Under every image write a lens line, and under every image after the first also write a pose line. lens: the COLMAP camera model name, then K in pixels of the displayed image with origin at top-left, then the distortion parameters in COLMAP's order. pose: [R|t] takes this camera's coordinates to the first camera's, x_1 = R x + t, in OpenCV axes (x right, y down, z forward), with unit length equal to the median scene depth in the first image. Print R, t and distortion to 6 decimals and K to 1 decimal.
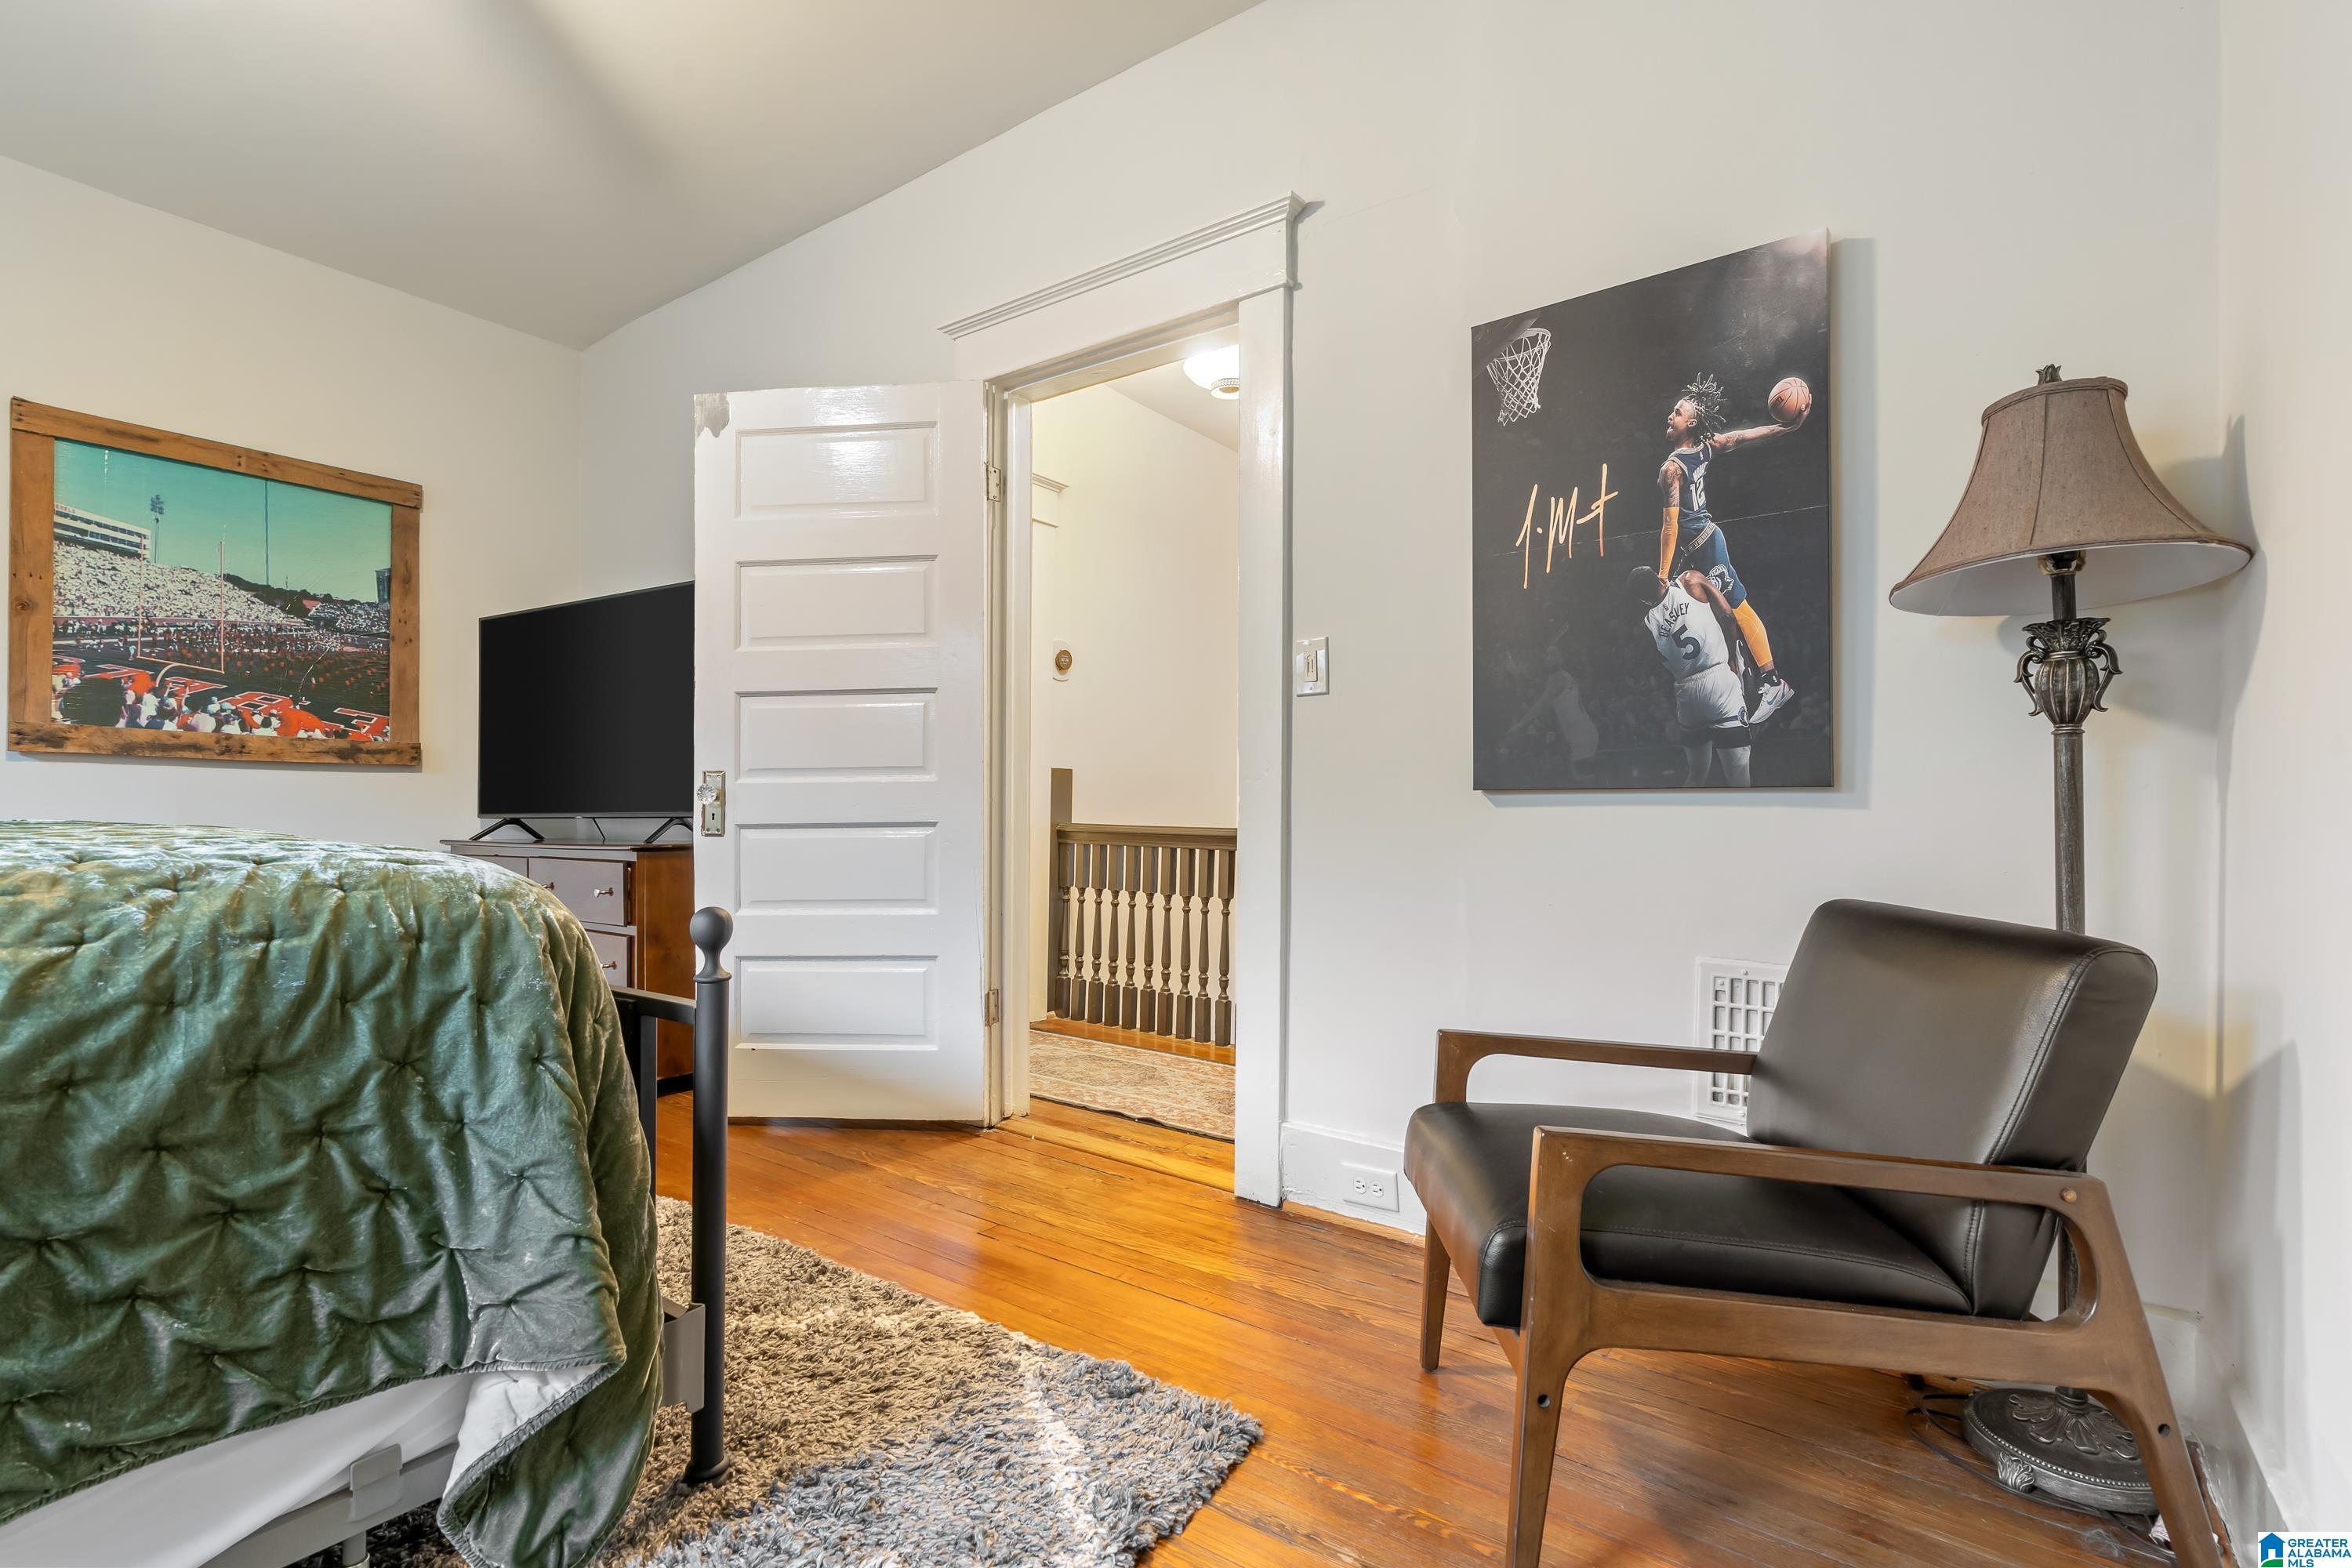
lens RADIAL K [[1079.7, 0, 1189.0], [0, 1079.7, 792.6], [0, 0, 1]] dist [-0.005546, 0.001231]
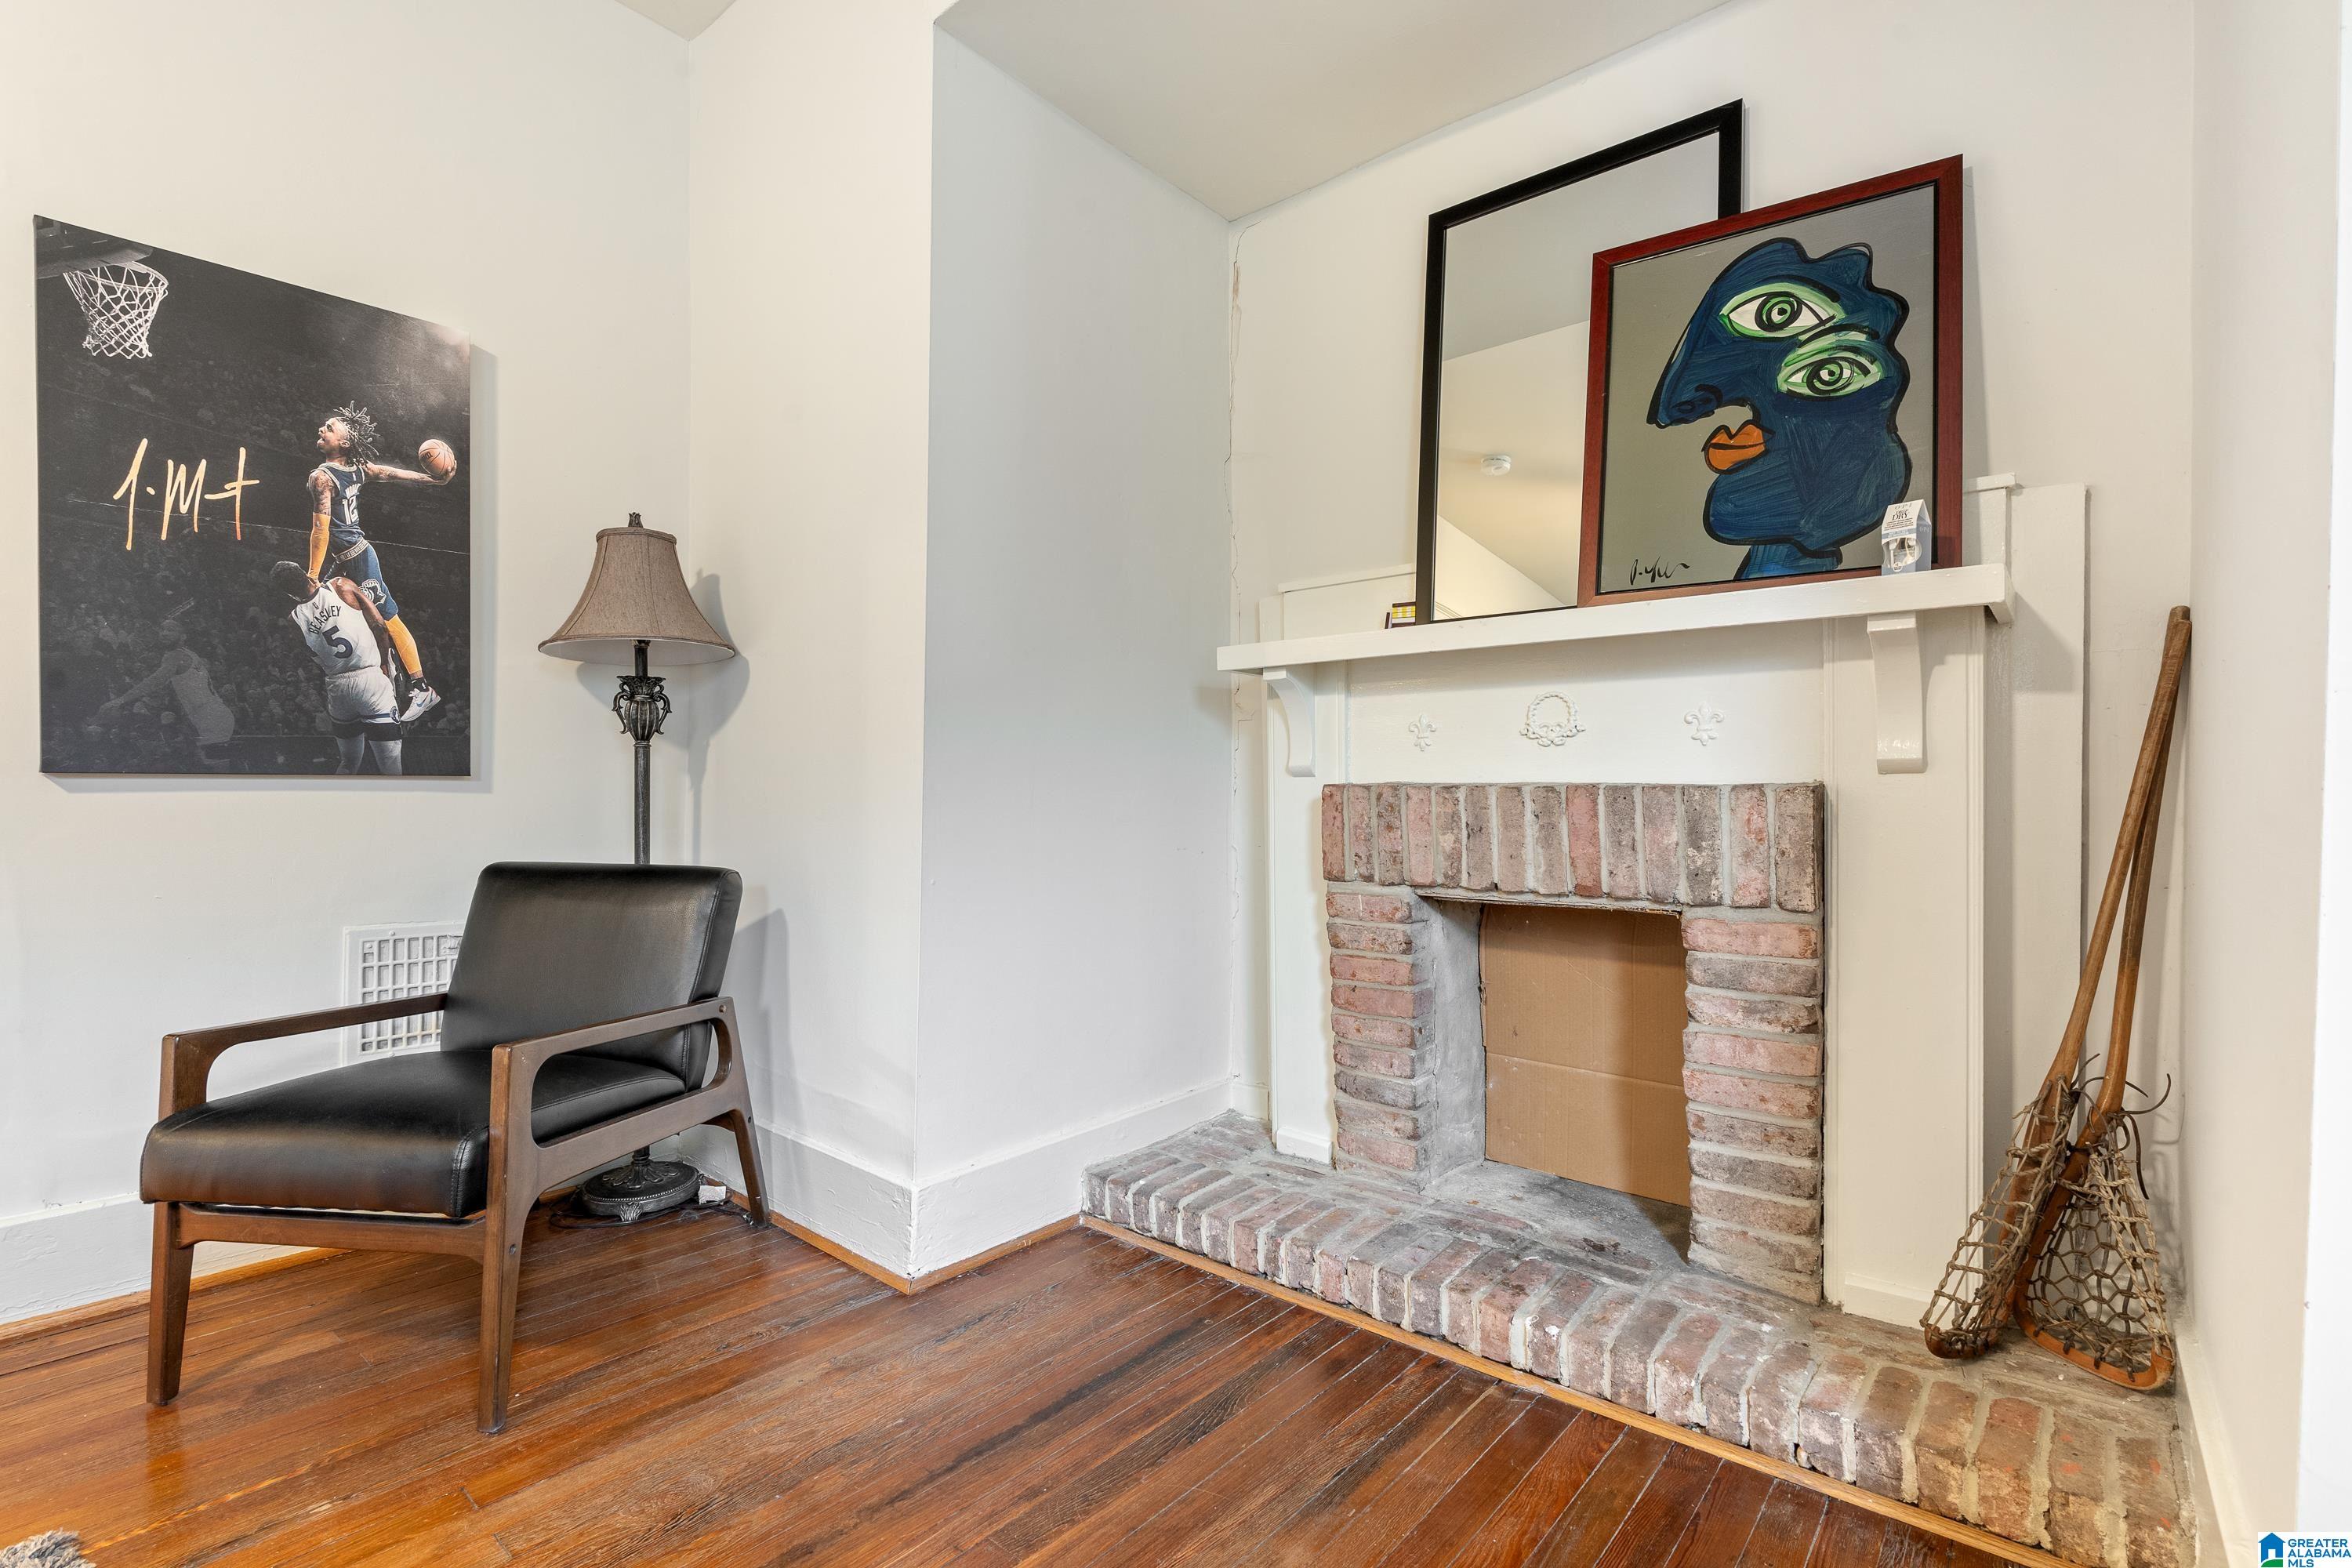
lens RADIAL K [[1079.7, 0, 1177.2], [0, 1079.7, 774.3], [0, 0, 1]] dist [-0.005546, 0.001231]
pose [[0.075049, 0.009571, 0.997134, -0.591789], [-0.017356, 0.999815, -0.008291, -0.011015], [-0.997029, -0.016684, 0.075201, 0.065514]]
